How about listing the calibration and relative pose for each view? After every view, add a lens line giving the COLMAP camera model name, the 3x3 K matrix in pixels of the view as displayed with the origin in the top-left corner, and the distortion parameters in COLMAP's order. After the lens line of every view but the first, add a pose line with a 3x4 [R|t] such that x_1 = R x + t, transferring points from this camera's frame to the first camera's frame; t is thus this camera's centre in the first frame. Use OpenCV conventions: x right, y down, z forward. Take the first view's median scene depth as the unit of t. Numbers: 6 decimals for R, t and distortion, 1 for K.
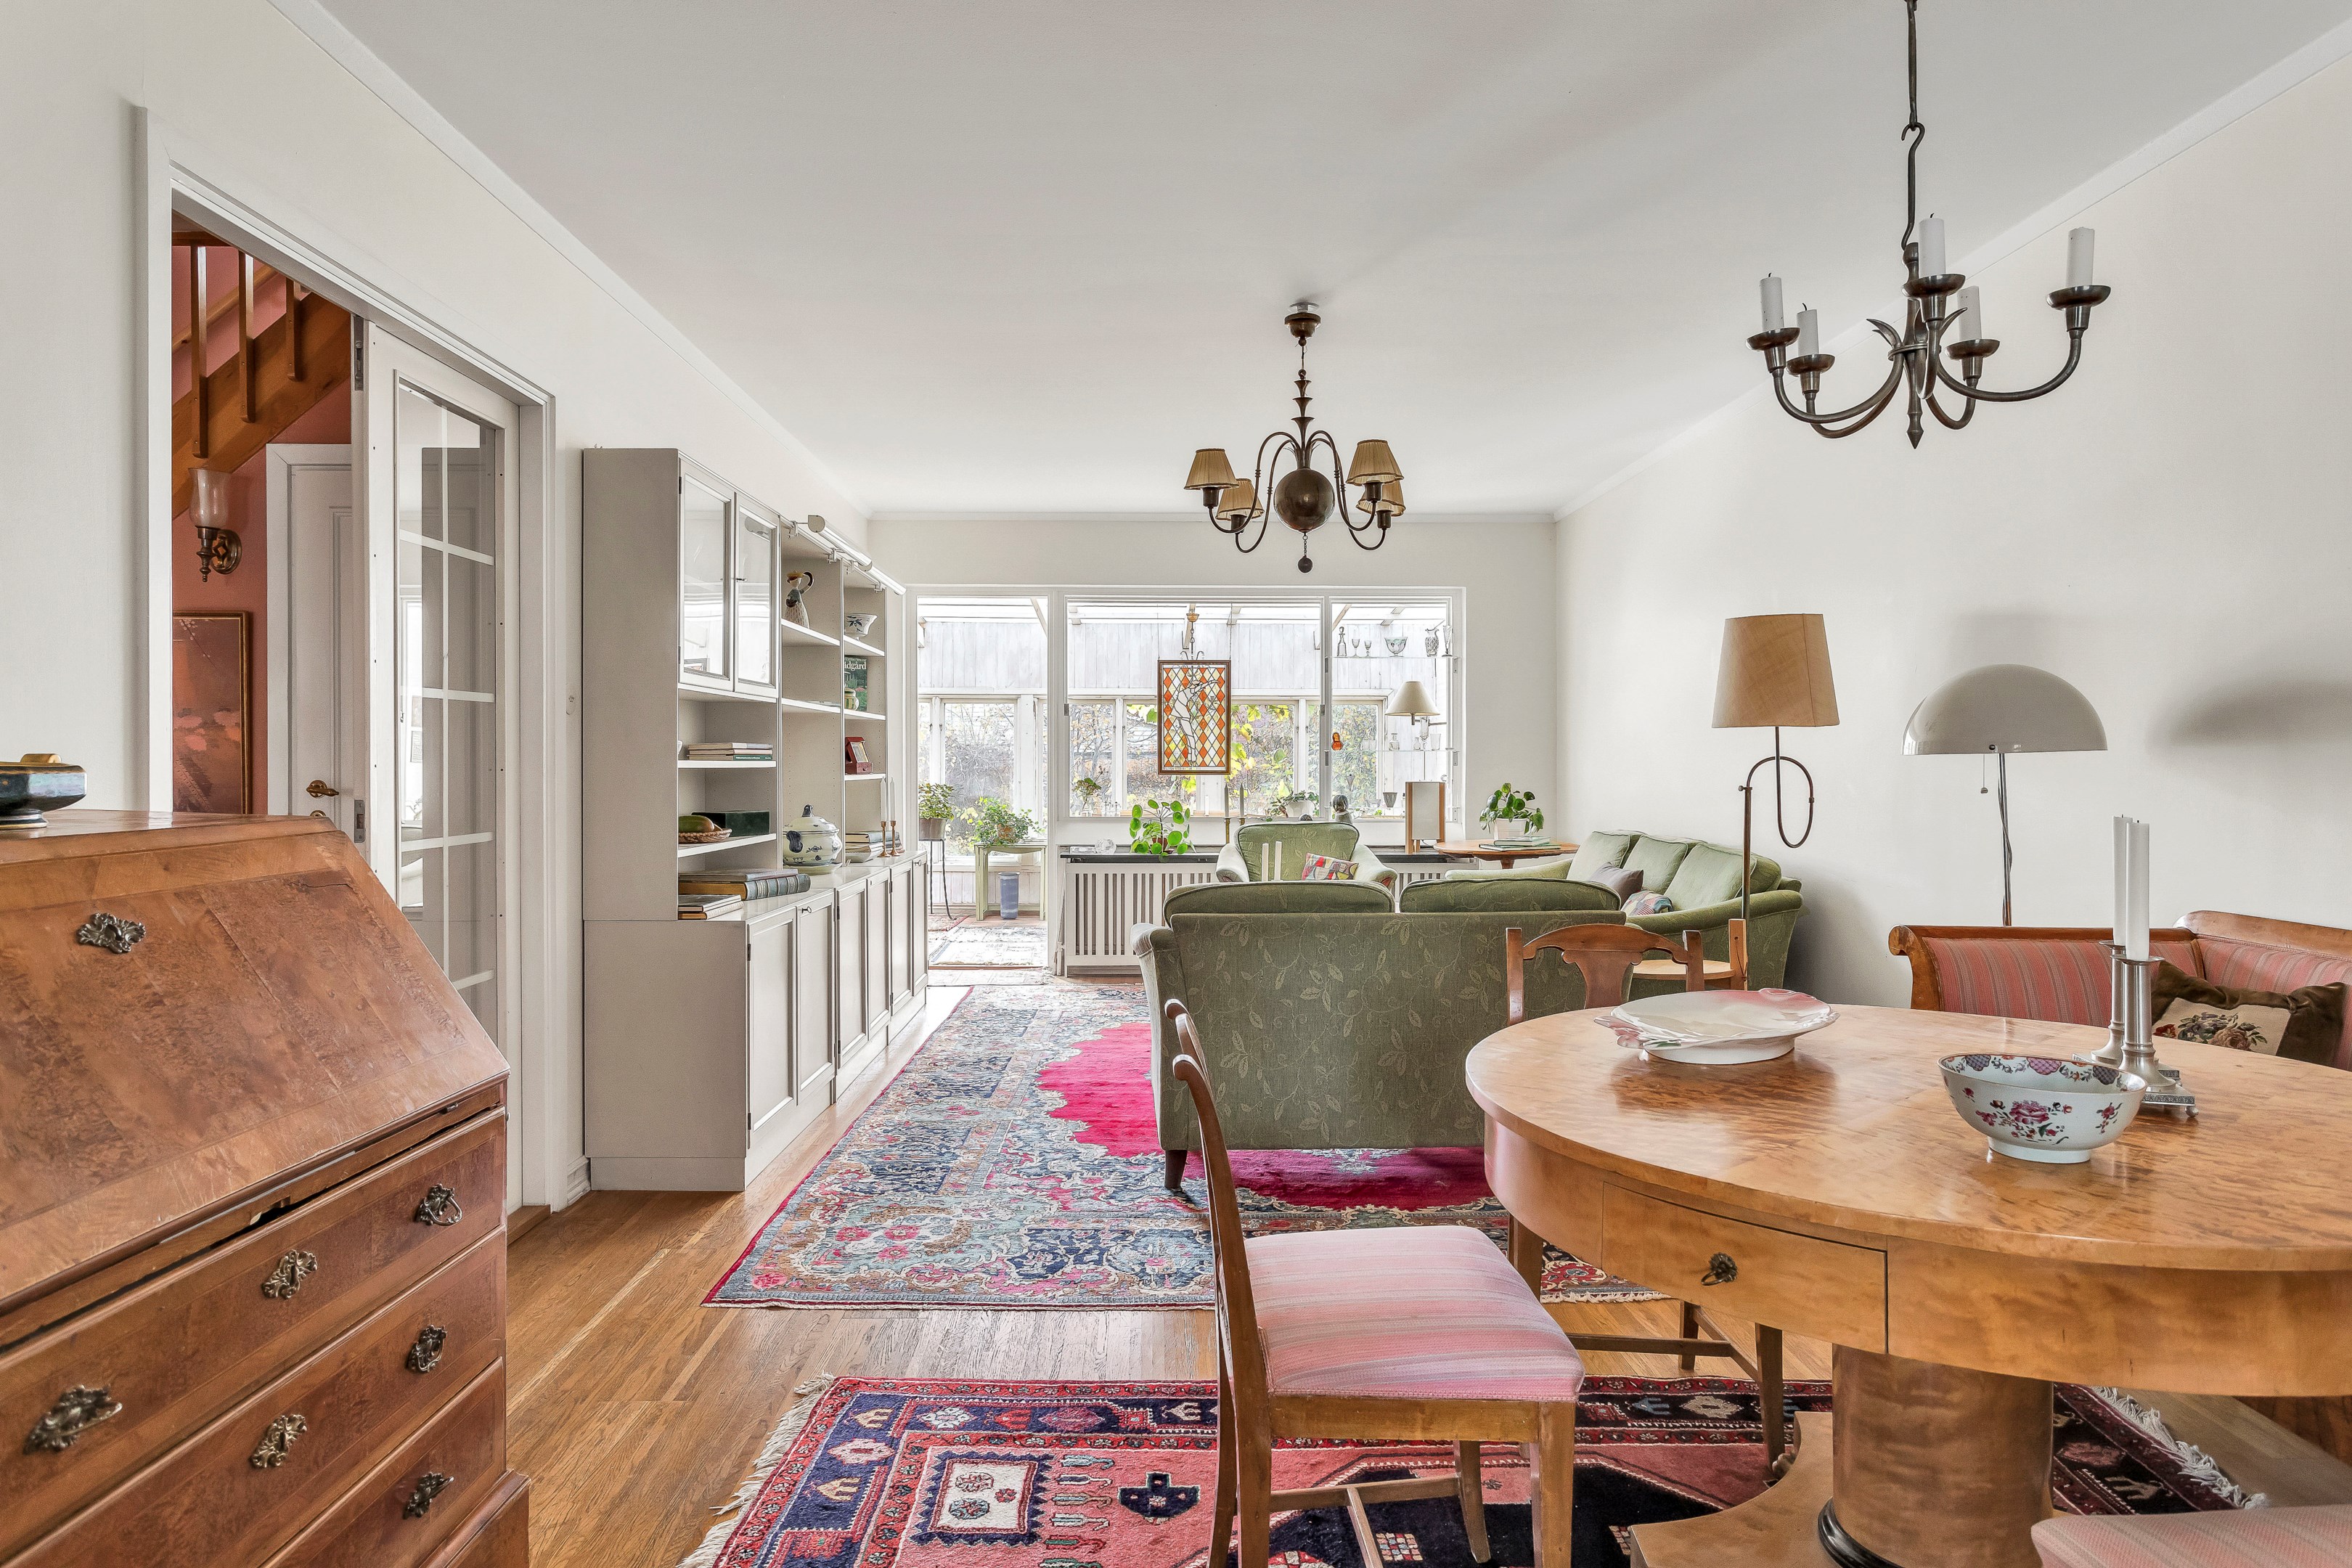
lens RADIAL K [[1400.1, 0, 1176.8], [0, 1400.1, 770.7], [0, 0, 1]] dist [0.001407, 0.000068]
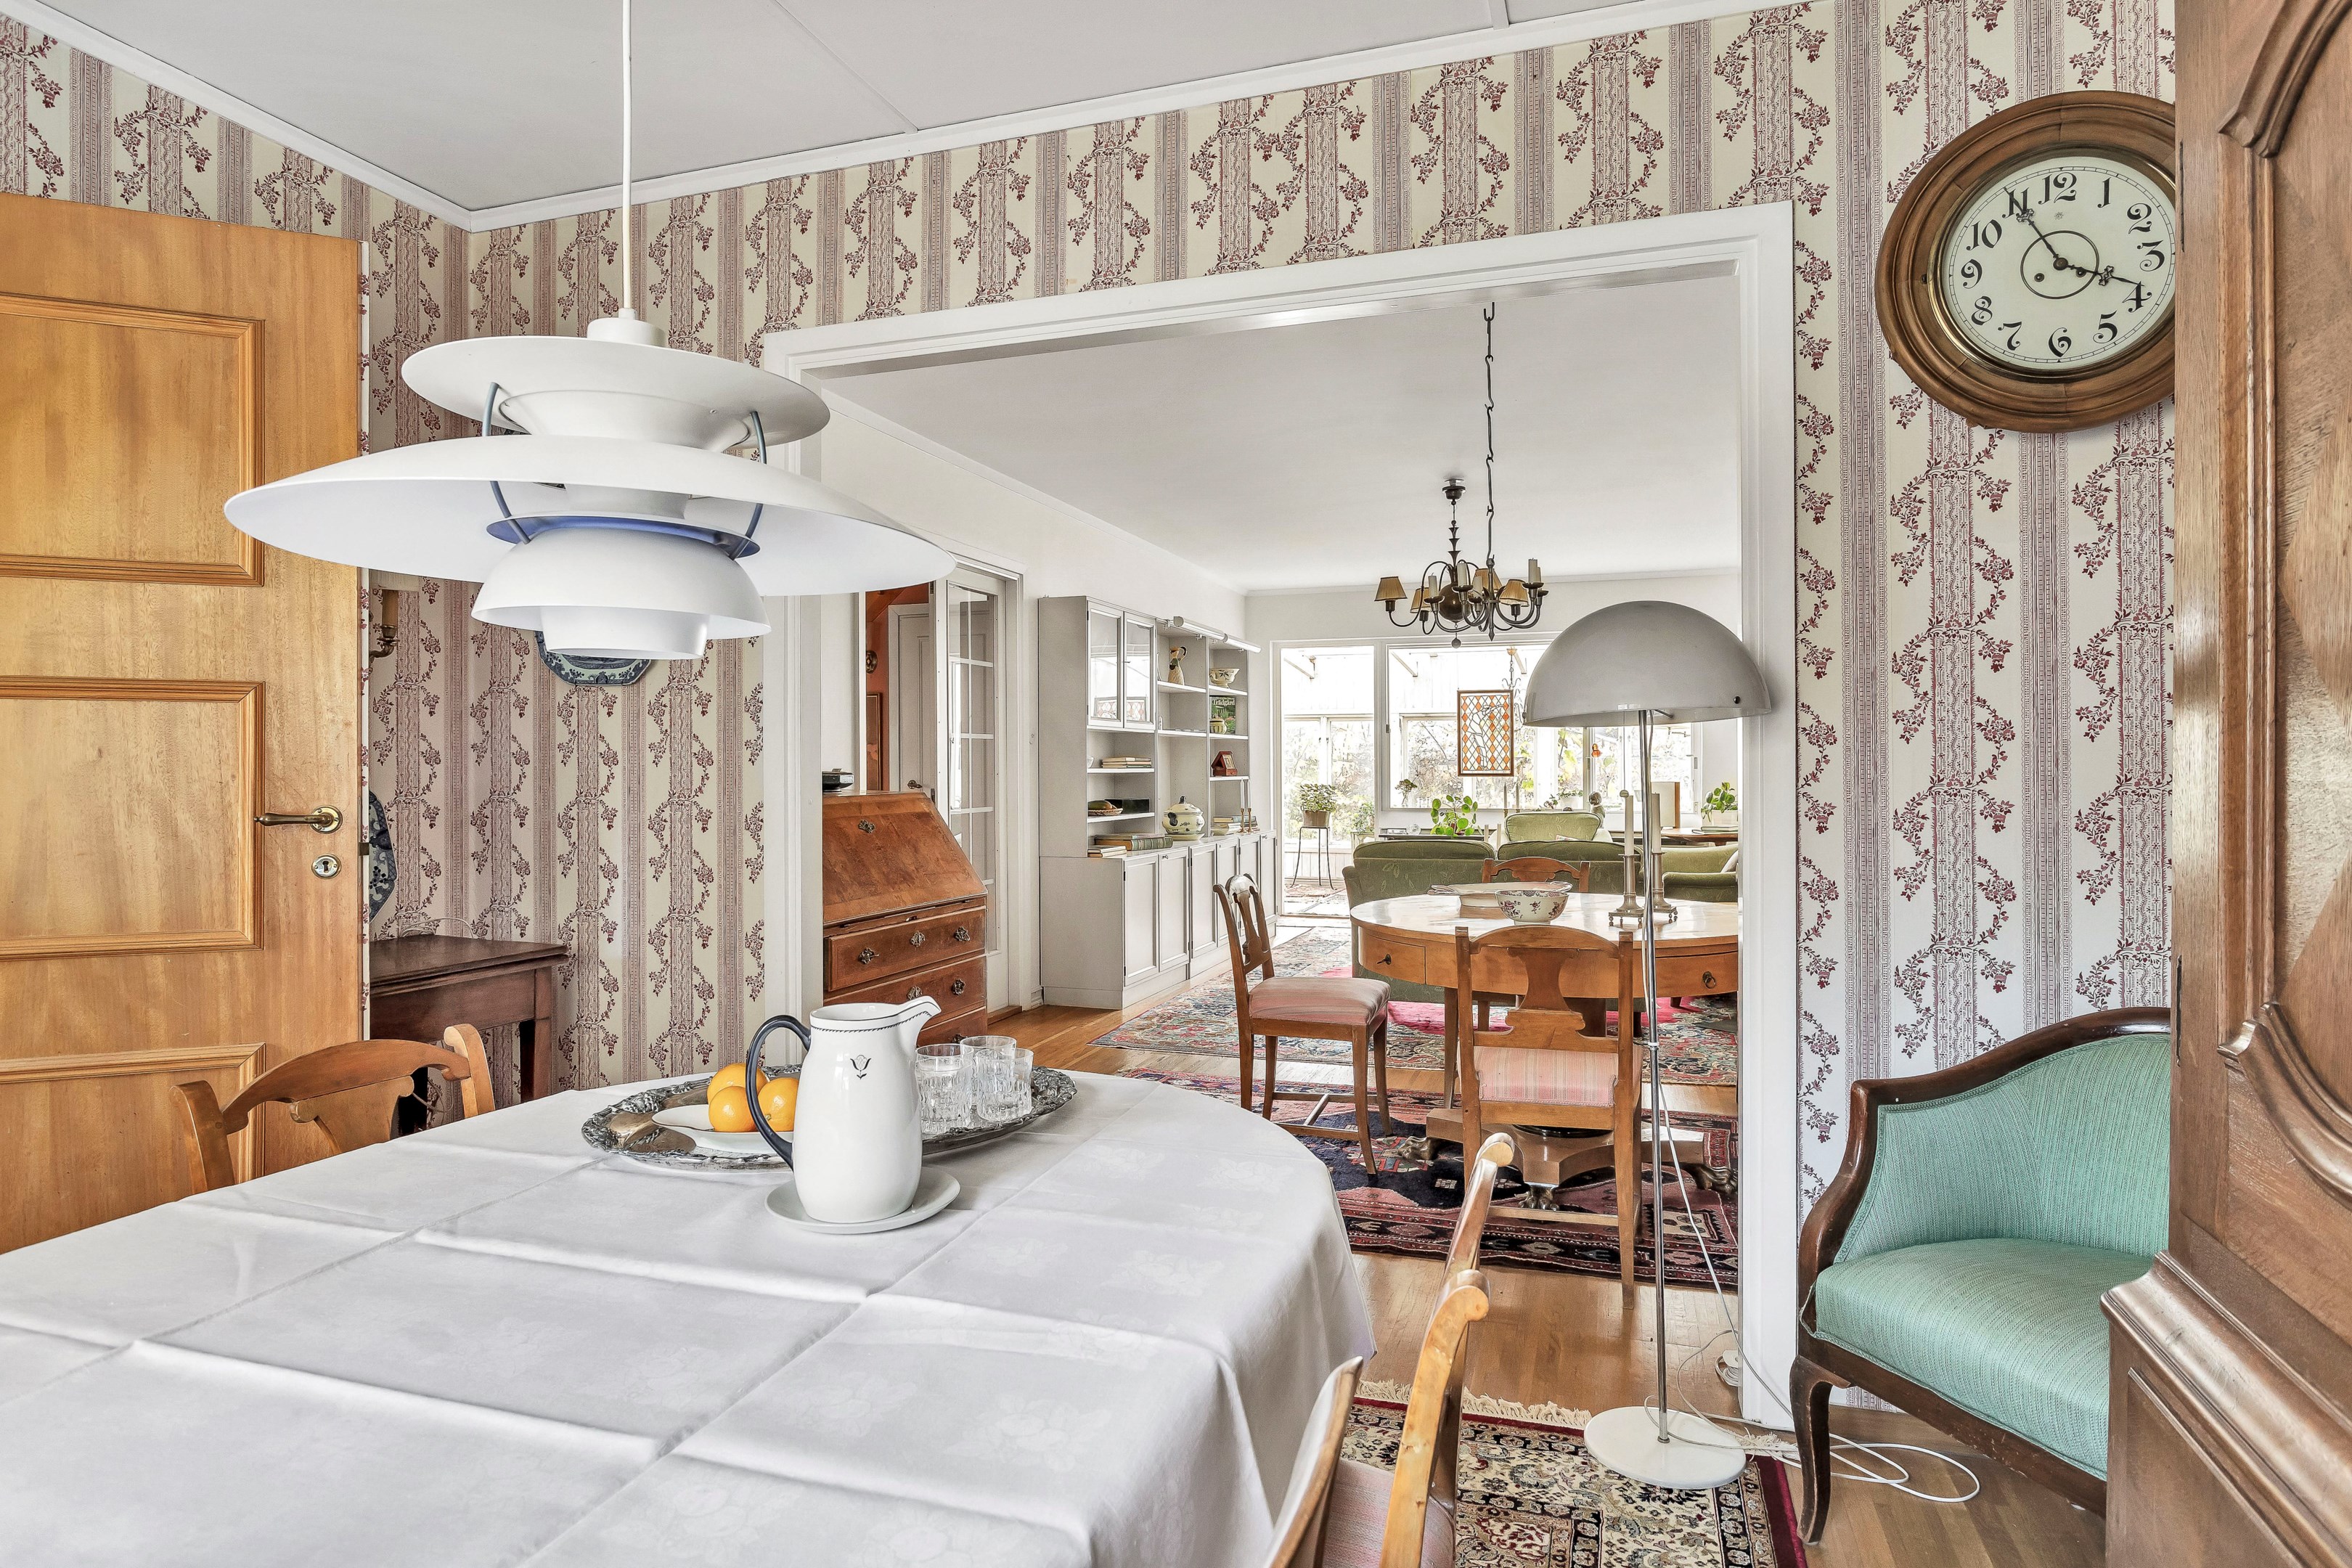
lens RADIAL K [[1320.0, 0, 1176.0], [0, 1320.0, 784.0], [0, 0, 1]] dist [-0.000695, -0.000006]
pose [[0.942825, 0.000042, -0.333288, 0.291360], [0.002540, 0.999970, 0.007310, 0.000312], [0.333278, -0.007739, 0.942797, -0.517072]]
